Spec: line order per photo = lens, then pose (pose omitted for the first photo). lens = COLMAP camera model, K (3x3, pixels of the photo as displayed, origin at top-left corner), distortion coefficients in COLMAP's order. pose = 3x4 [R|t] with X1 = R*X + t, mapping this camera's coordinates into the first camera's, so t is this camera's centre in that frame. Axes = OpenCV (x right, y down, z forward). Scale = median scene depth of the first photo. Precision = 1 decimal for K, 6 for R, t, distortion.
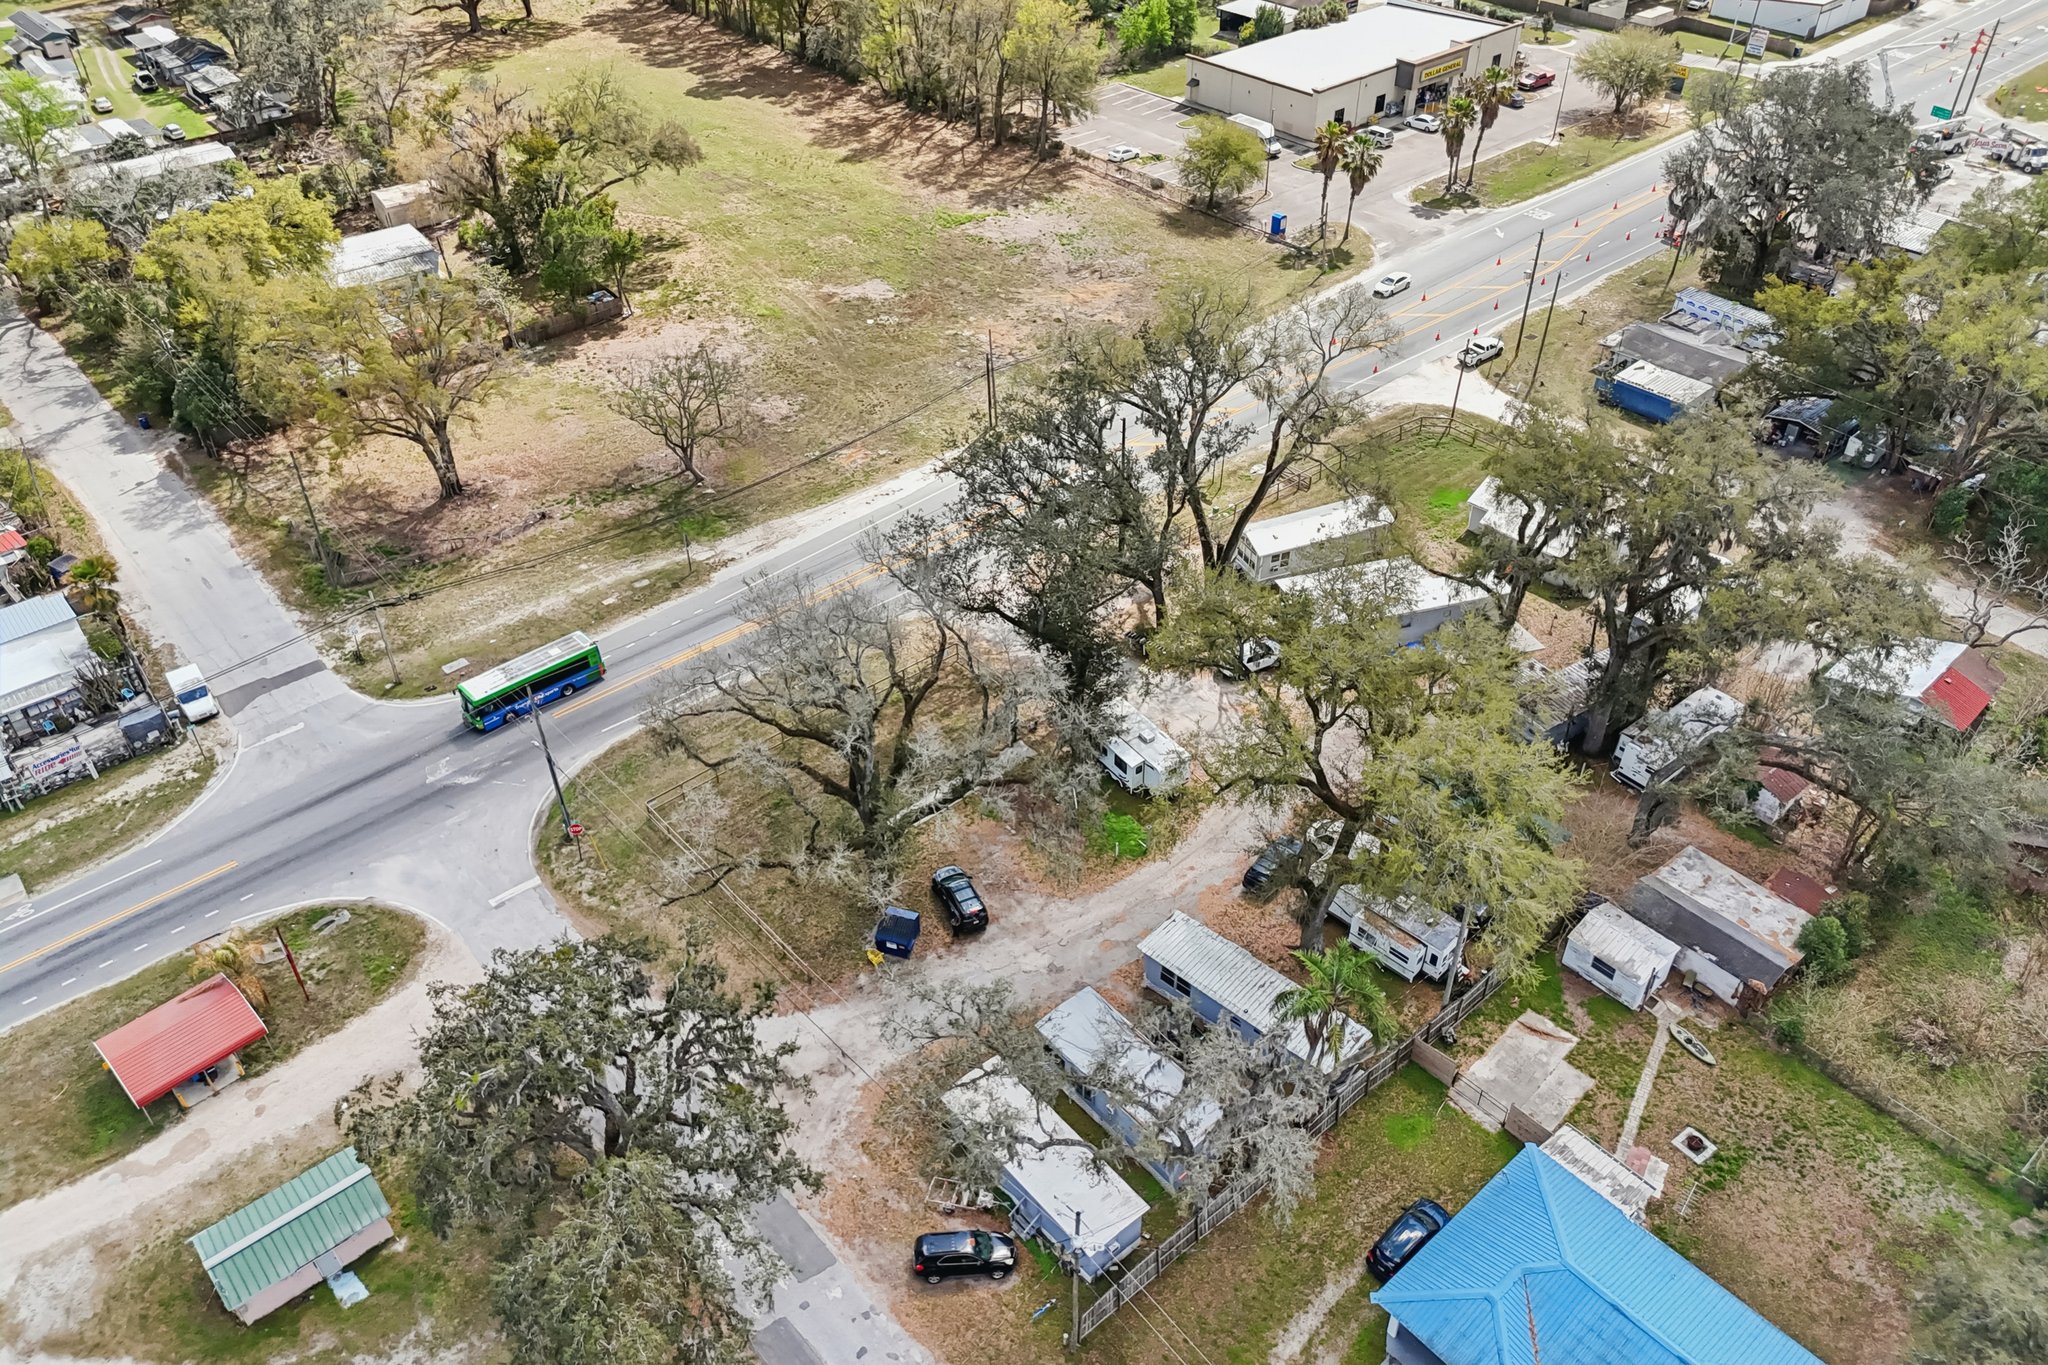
lens RADIAL K [[1490.4, 0, 1011.6], [0, 1490.4, 678.6], [0, 0, 1]] dist [0.068385, -0.062751]
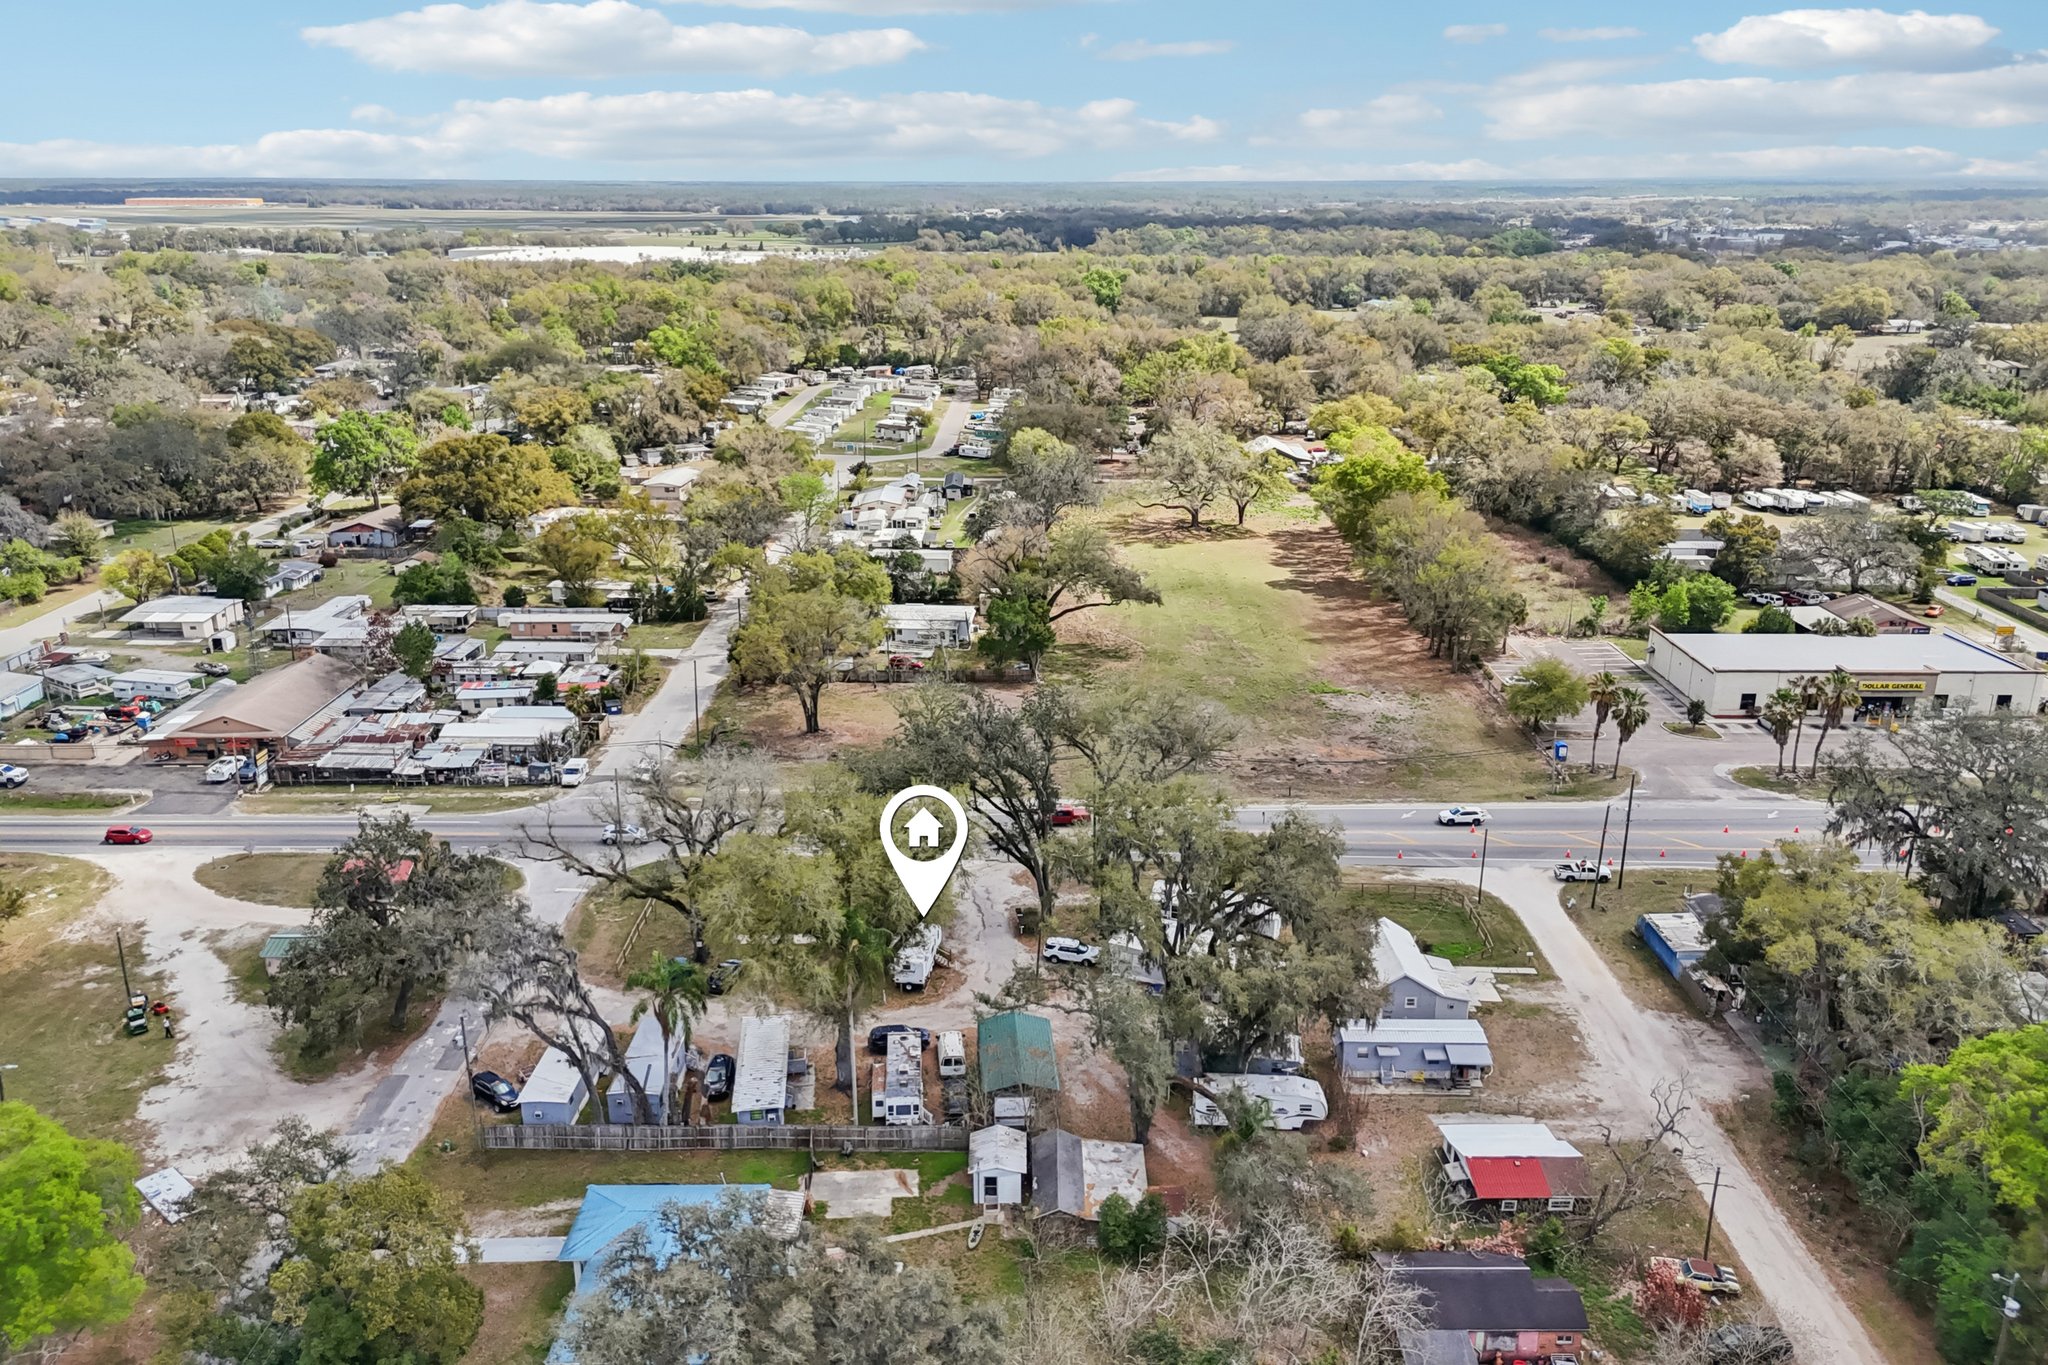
lens RADIAL K [[1490.4, 0, 1015.7], [0, 1490.4, 692.7], [0, 0, 1]] dist [0.068385, -0.062751]
pose [[0.754409, 0.222961, -0.617378, 0.654955], [-0.417812, 0.888515, -0.189668, 0.038119], [0.506261, 0.401035, 0.763460, -0.062453]]
